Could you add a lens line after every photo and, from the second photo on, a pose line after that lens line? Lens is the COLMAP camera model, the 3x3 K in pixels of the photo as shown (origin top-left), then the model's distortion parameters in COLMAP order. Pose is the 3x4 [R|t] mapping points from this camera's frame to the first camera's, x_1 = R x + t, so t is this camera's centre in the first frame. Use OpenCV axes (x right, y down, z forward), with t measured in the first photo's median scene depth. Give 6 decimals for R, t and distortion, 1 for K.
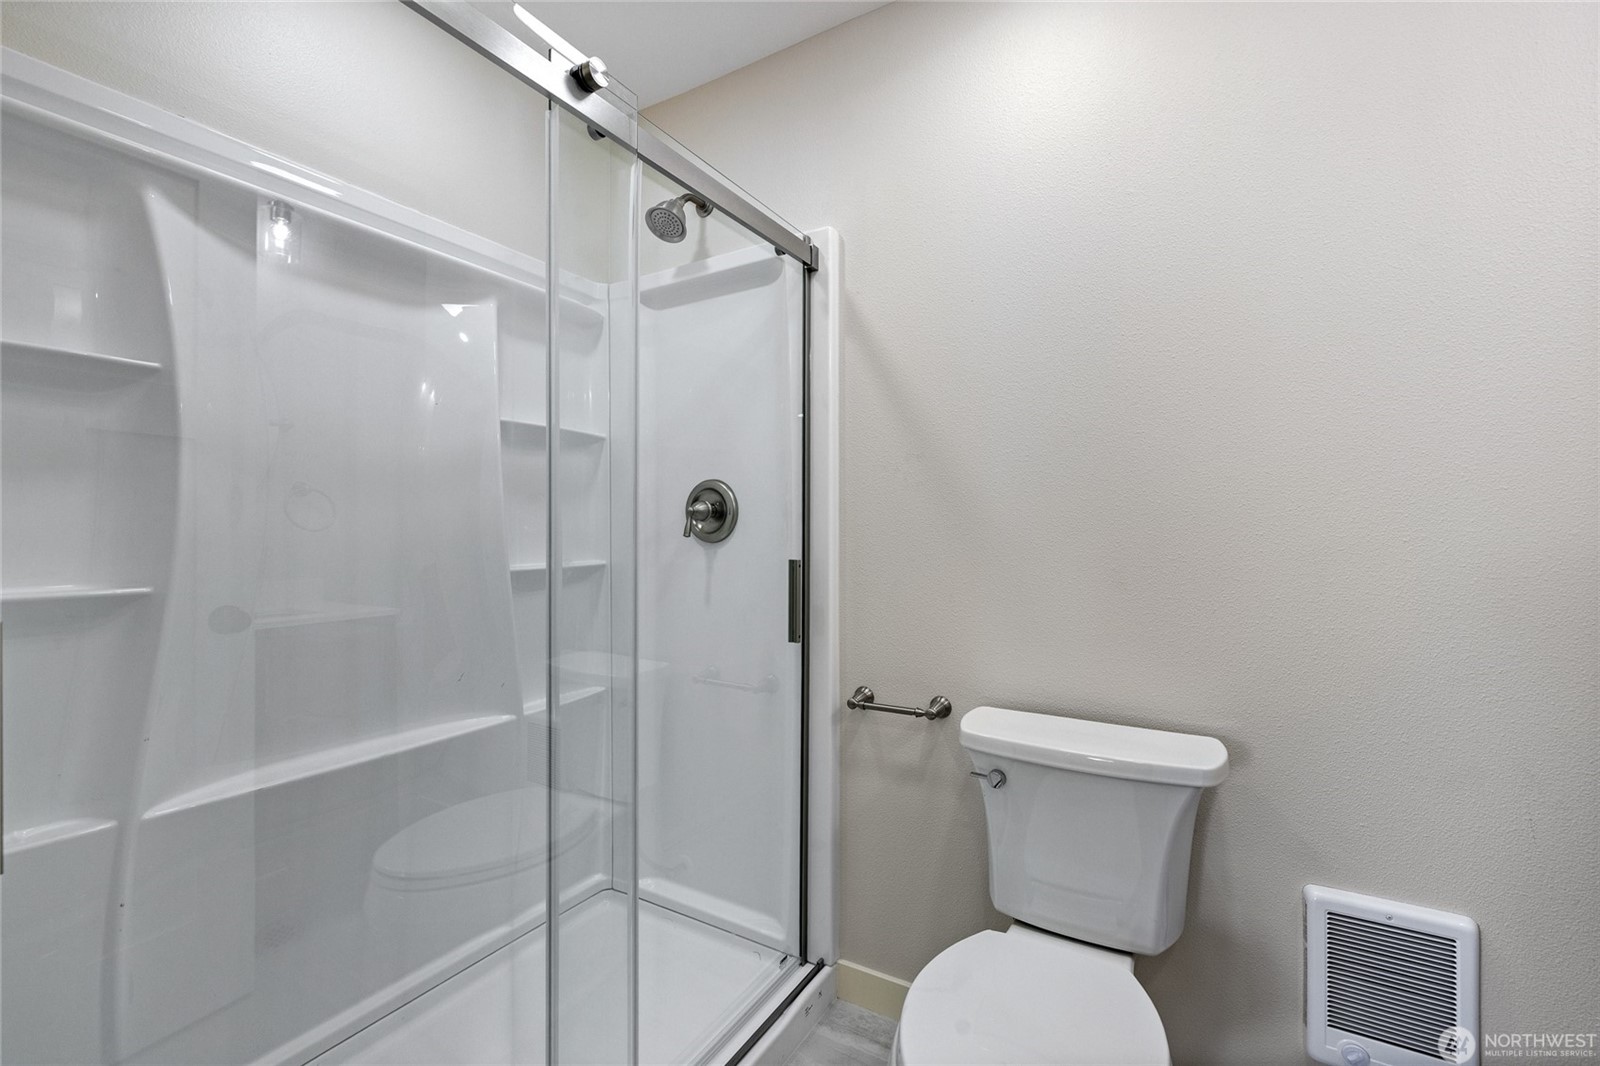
lens RADIAL K [[674.4, 0, 801.8], [0, 674.4, 537.8], [0, 0, 1]] dist [0.000887, 0.001226]
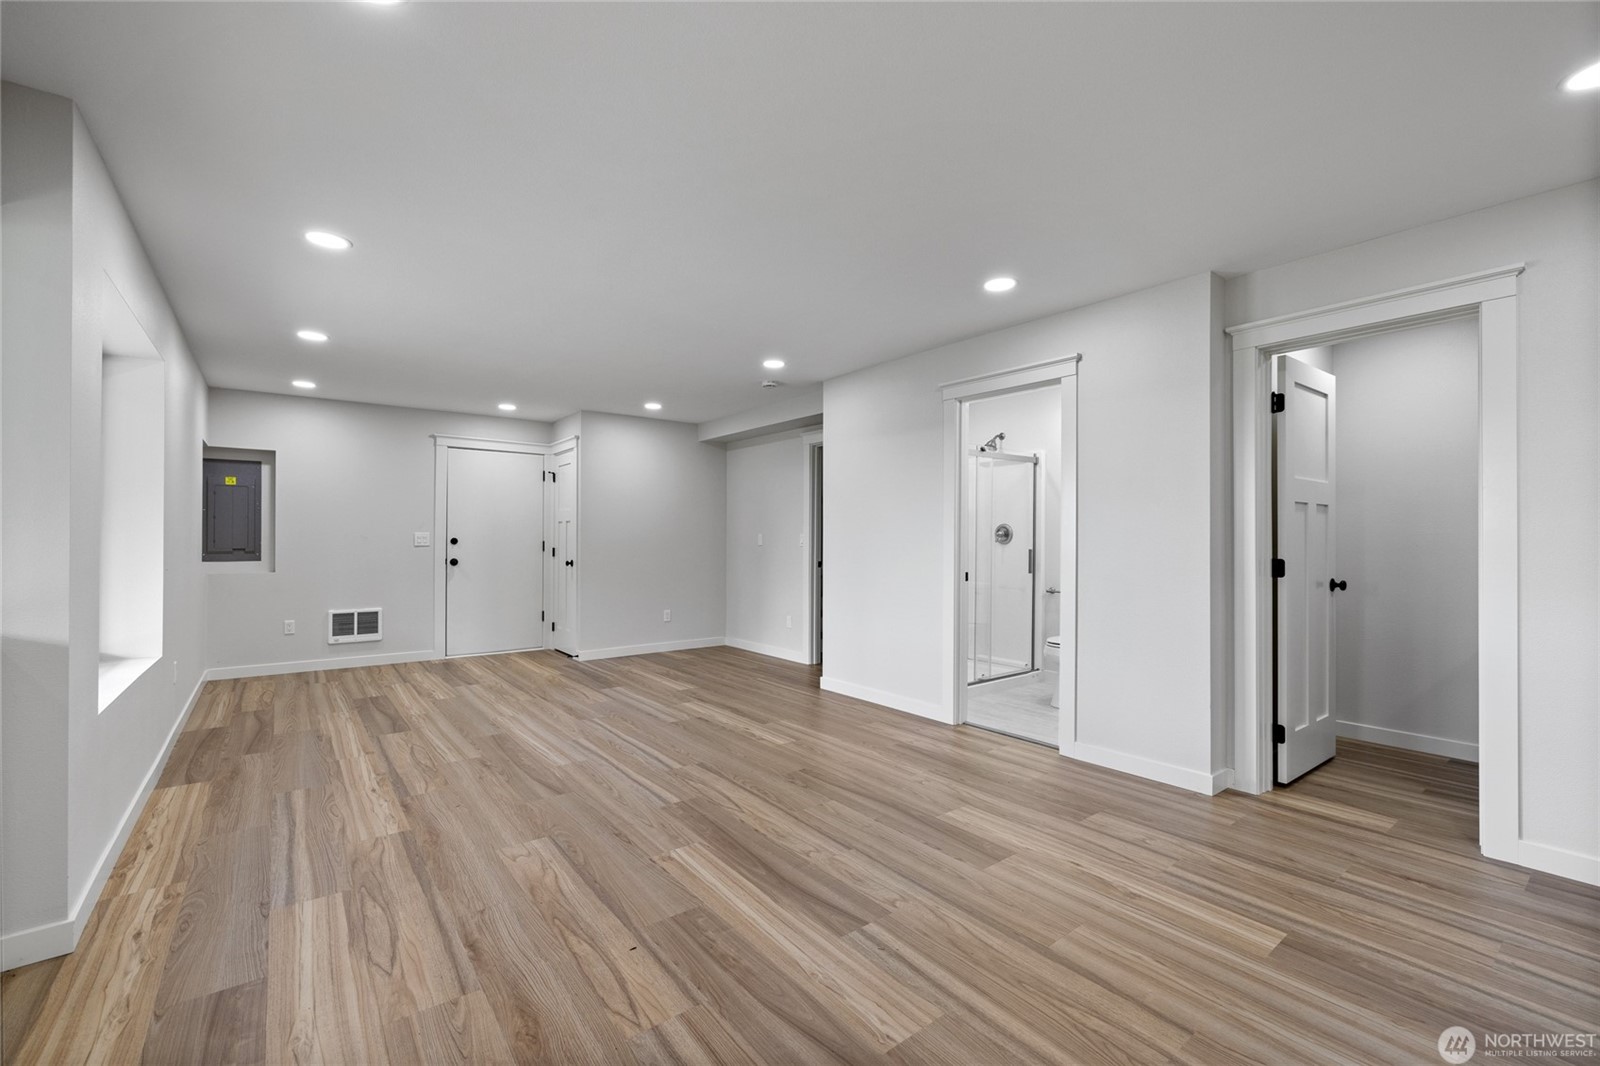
lens RADIAL K [[674.4, 0, 802.7], [0, 674.4, 547.2], [0, 0, 1]] dist [0.000887, 0.001226]
pose [[0.935137, 0.005153, -0.354248, 0.116797], [-0.000615, 0.999916, 0.012921, -0.020826], [0.354284, -0.011865, 0.935062, -2.544761]]
